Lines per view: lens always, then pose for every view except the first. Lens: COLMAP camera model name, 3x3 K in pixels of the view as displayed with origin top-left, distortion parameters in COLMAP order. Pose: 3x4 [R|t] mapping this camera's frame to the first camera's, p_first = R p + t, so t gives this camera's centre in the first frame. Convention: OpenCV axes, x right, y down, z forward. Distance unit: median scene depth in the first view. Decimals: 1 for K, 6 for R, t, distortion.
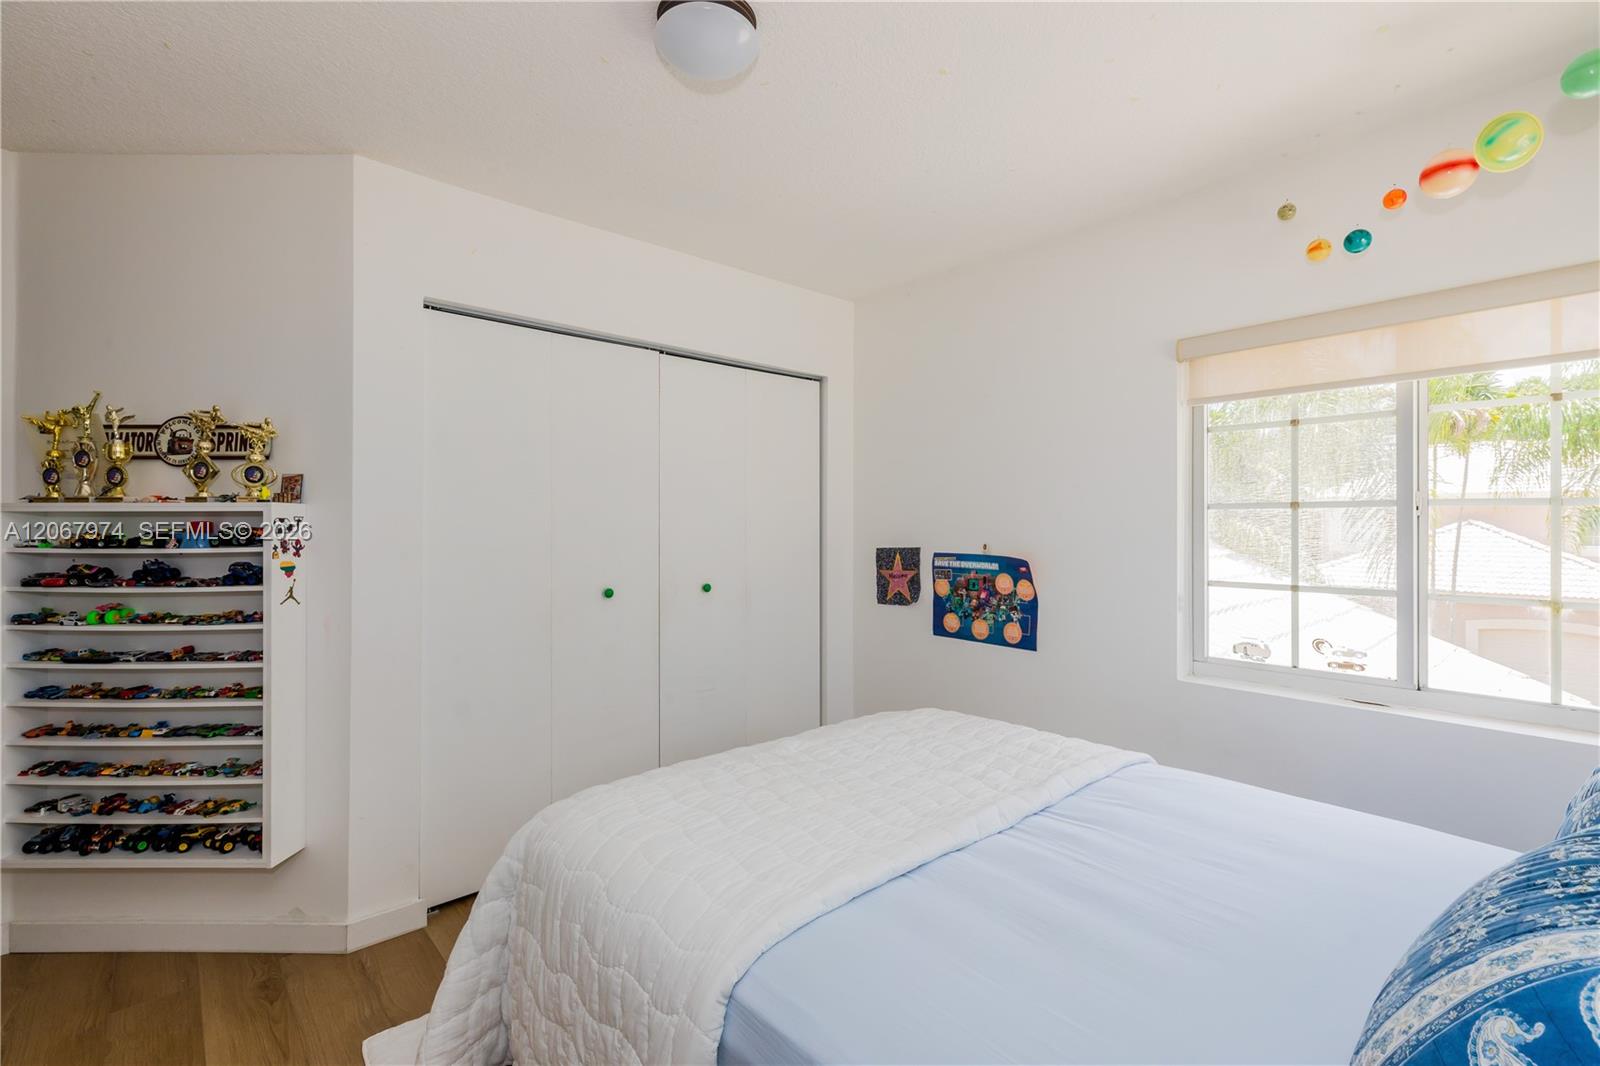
lens RADIAL K [[722.5, 0, 794.2], [0, 722.5, 529.9], [0, 0, 1]] dist [0.001923, 0.000224]
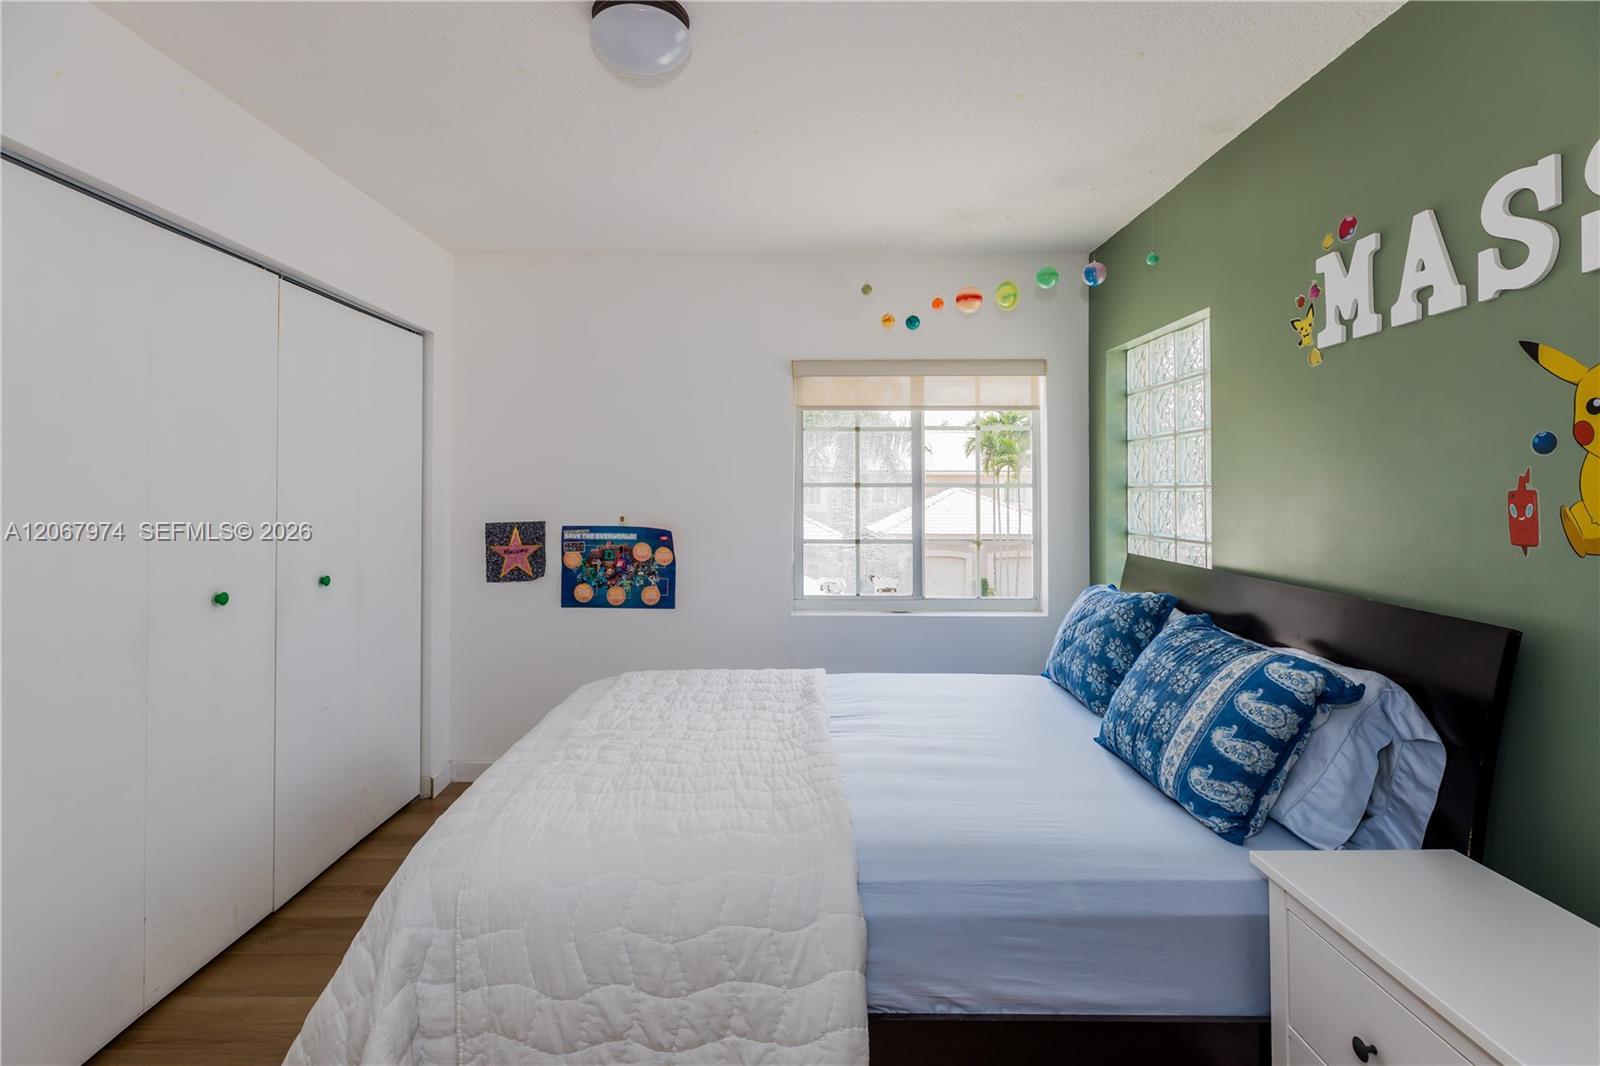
lens RADIAL K [[730.9, 0, 797.6], [0, 730.9, 493.2], [0, 0, 1]] dist [-0.000487, 0.000225]
pose [[0.659079, 0.000239, 0.752073, -0.383896], [0.003457, 0.999988, -0.003347, -0.010429], [-0.752065, 0.004806, 0.659071, 0.081105]]
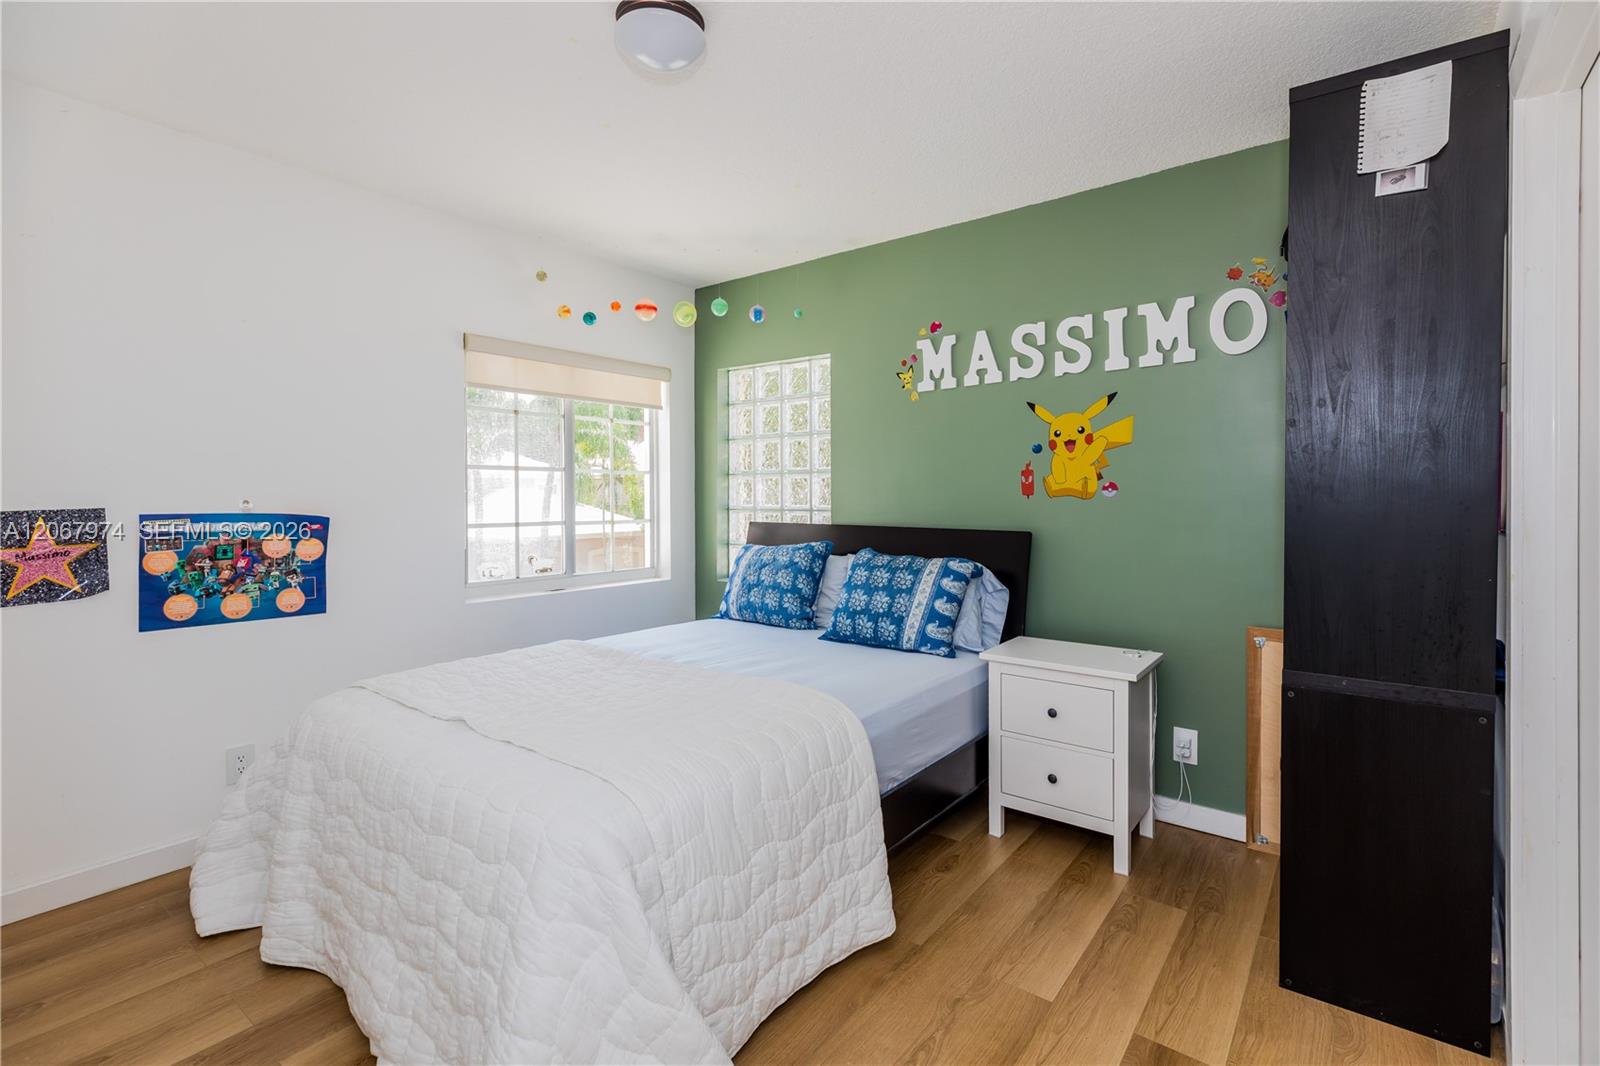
lens RADIAL K [[739.1, 0, 799.5], [0, 739.1, 516.9], [0, 0, 1]] dist [0.003194, 0.001483]
pose [[-0.197822, -0.025142, 0.979915, -0.679638], [0.009456, 0.999576, 0.027556, 0.021295], [-0.980192, 0.014717, -0.197500, 0.548391]]
